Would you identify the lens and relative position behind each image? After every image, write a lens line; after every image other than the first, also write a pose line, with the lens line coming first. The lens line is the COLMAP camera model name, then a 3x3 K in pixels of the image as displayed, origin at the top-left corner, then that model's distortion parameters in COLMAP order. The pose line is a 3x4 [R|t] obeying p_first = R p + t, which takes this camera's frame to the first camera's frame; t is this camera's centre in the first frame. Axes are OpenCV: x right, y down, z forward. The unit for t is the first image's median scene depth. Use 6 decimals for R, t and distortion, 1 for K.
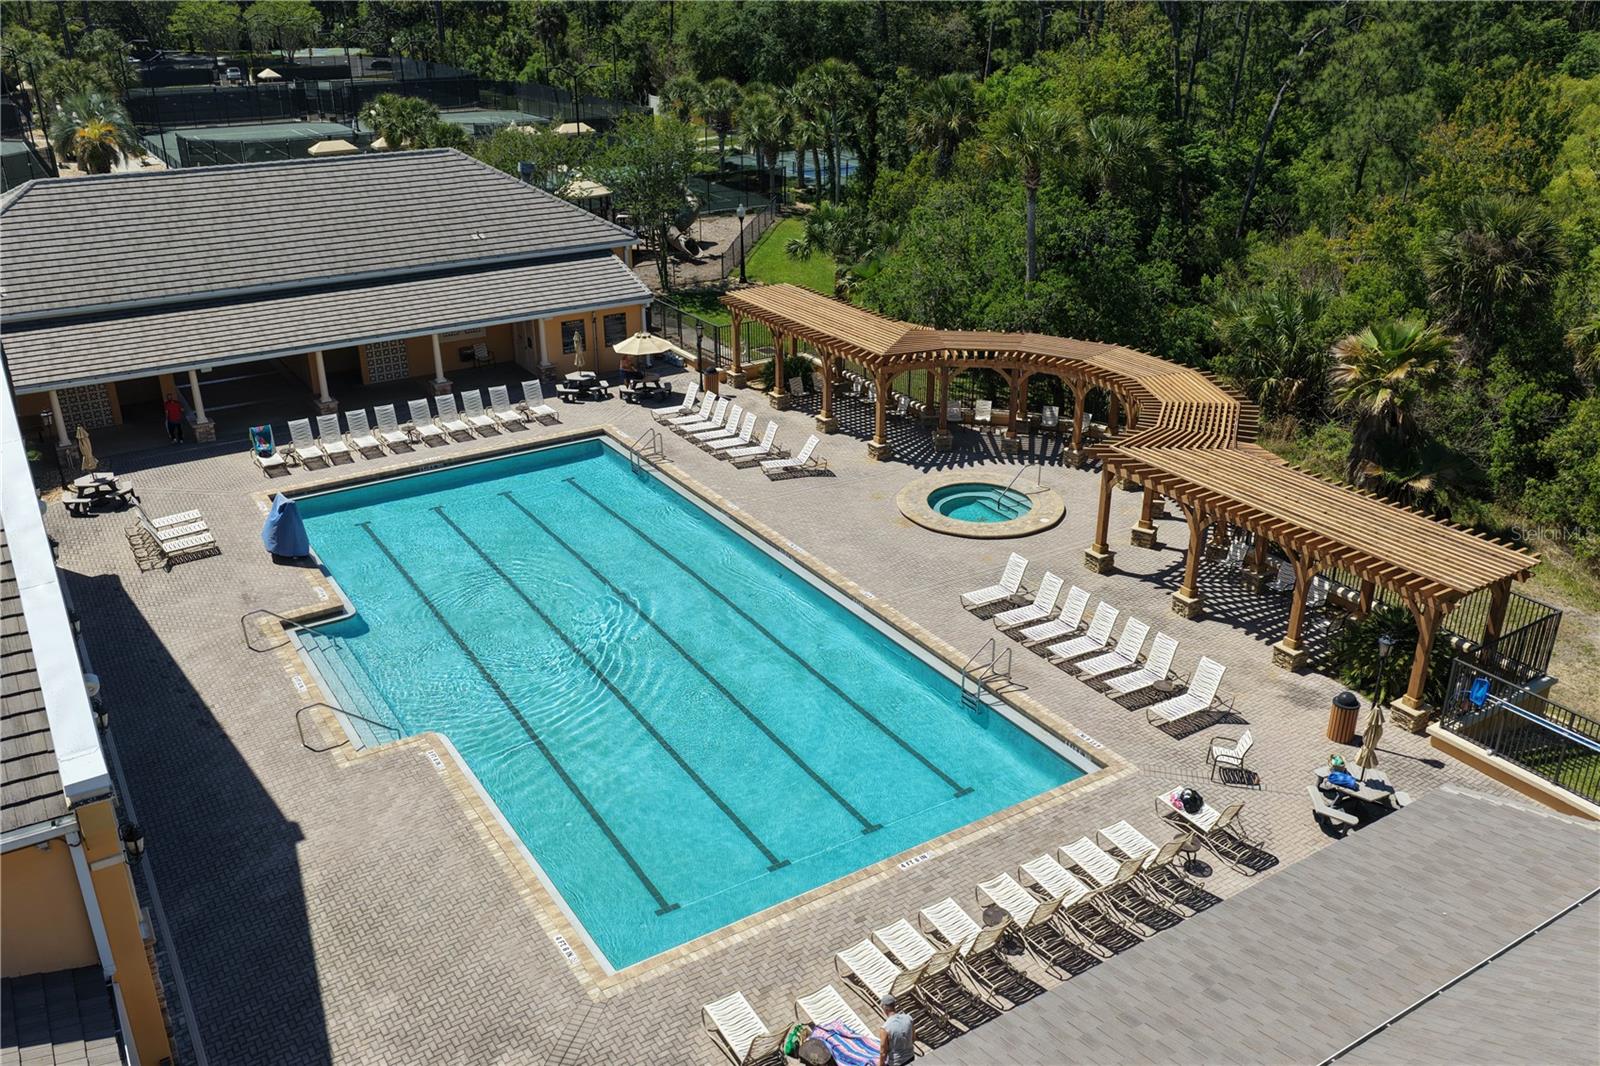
lens RADIAL K [[1325.0, 0, 800.0], [0, 1325.0, 533.0], [0, 0, 1]] dist [-0.007342, 0.014524]
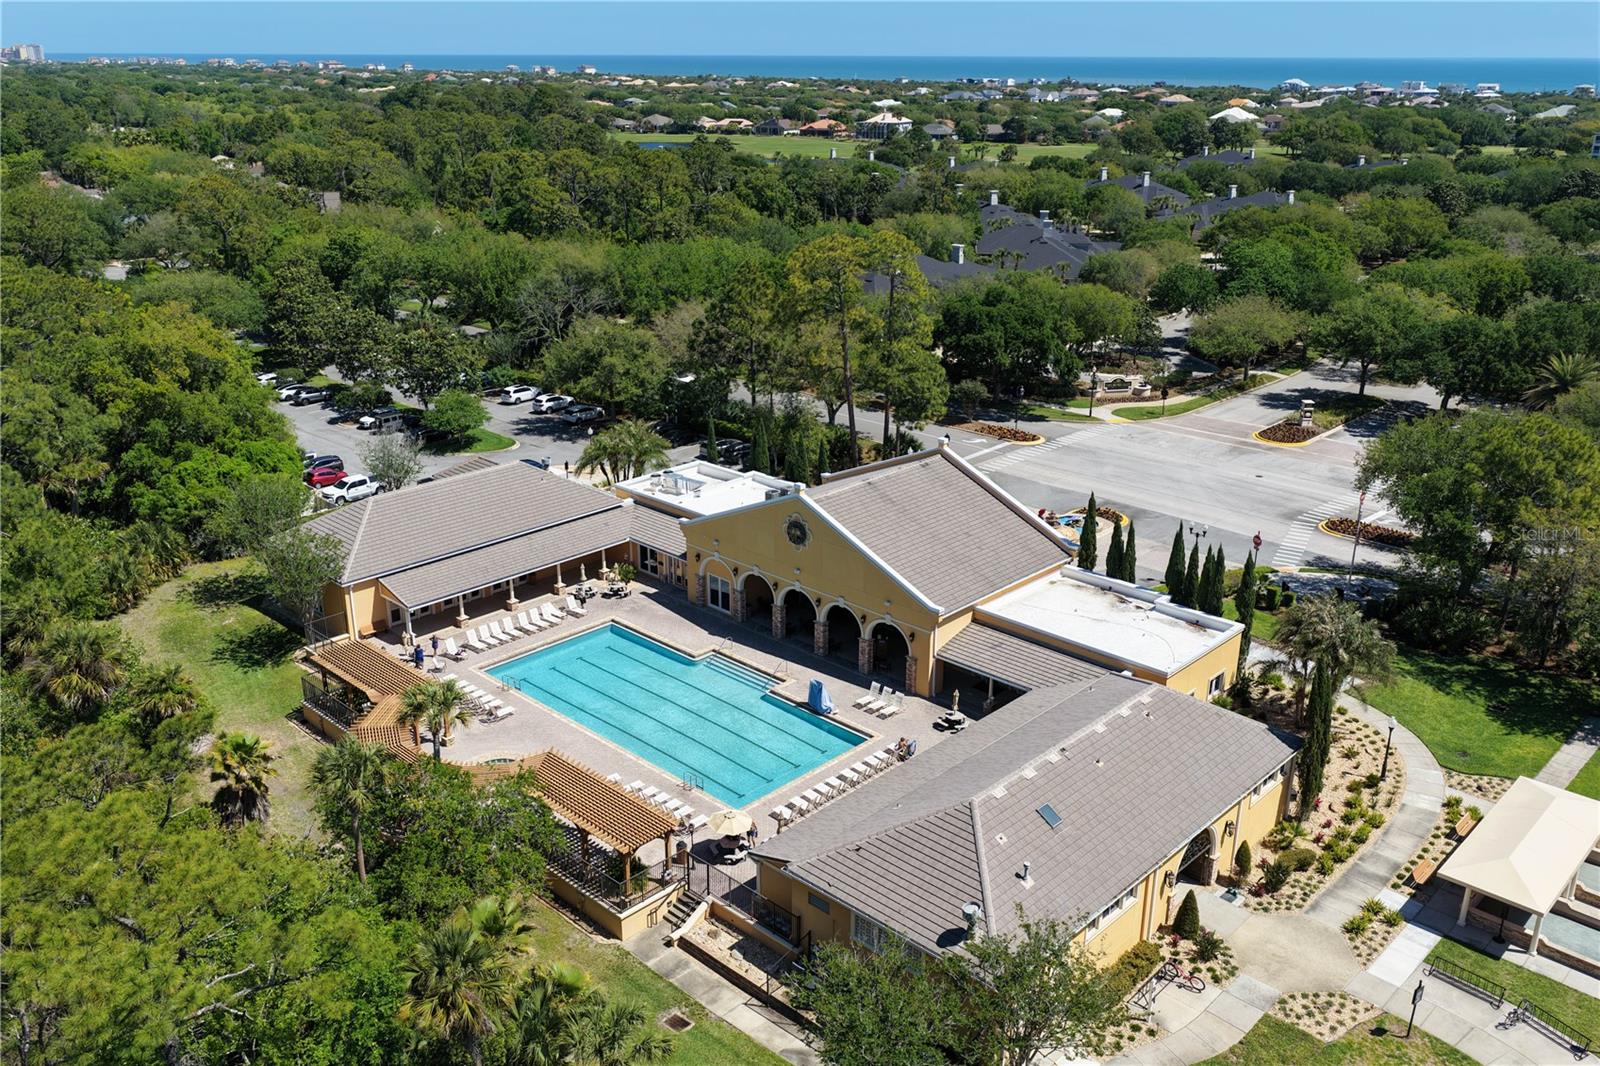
lens RADIAL K [[1325.0, 0, 800.0], [0, 1325.0, 533.0], [0, 0, 1]] dist [-0.007342, 0.014524]
pose [[-0.970940, 0.081328, -0.225081, 0.144458], [-0.097455, 0.724624, 0.682219, -1.971275], [0.218583, 0.684329, -0.695640, 2.693197]]
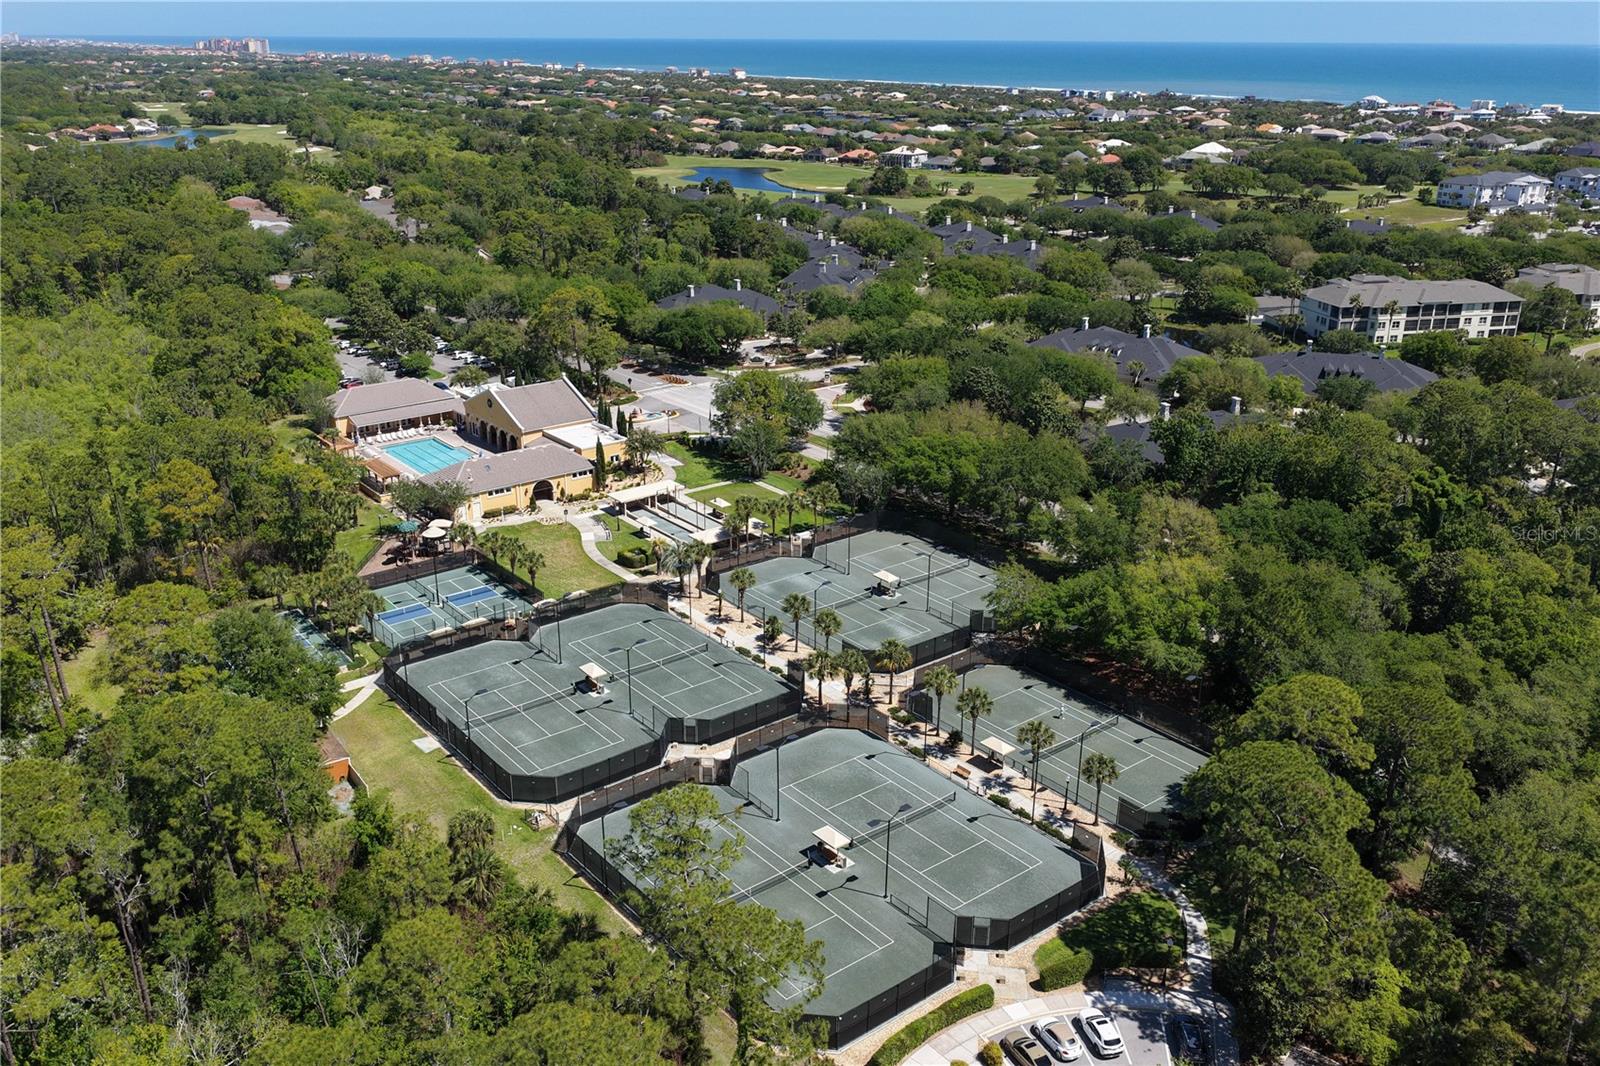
lens RADIAL K [[1325.0, 0, 800.0], [0, 1325.0, 533.0], [0, 0, 1]] dist [-0.007342, 0.014524]
pose [[-0.994298, 0.035203, -0.100660, -1.448937], [-0.045589, 0.713010, 0.699670, -4.969635], [0.096402, 0.700269, -0.707340, 6.855369]]
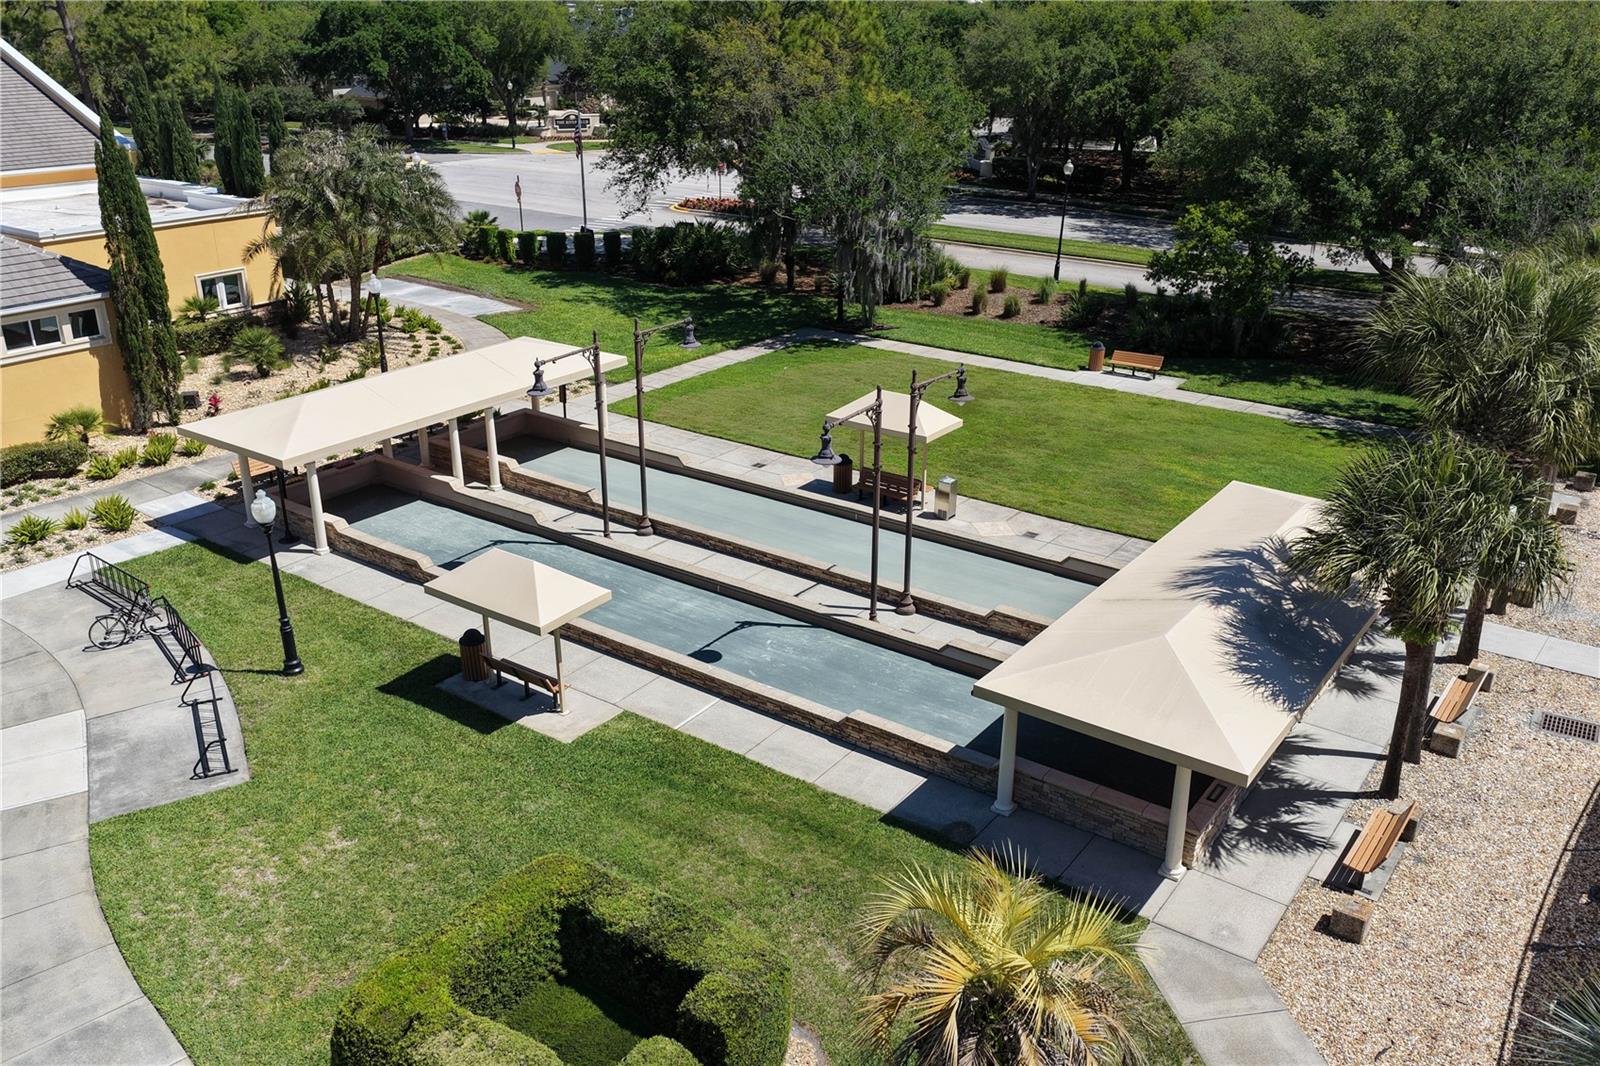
lens RADIAL K [[1325.0, 0, 800.0], [0, 1325.0, 533.0], [0, 0, 1]] dist [-0.007342, 0.014524]
pose [[-0.929366, 0.137010, -0.342793, -1.244515], [-0.151353, 0.705527, 0.692332, -1.140529], [0.336706, 0.695313, -0.634956, 2.799592]]
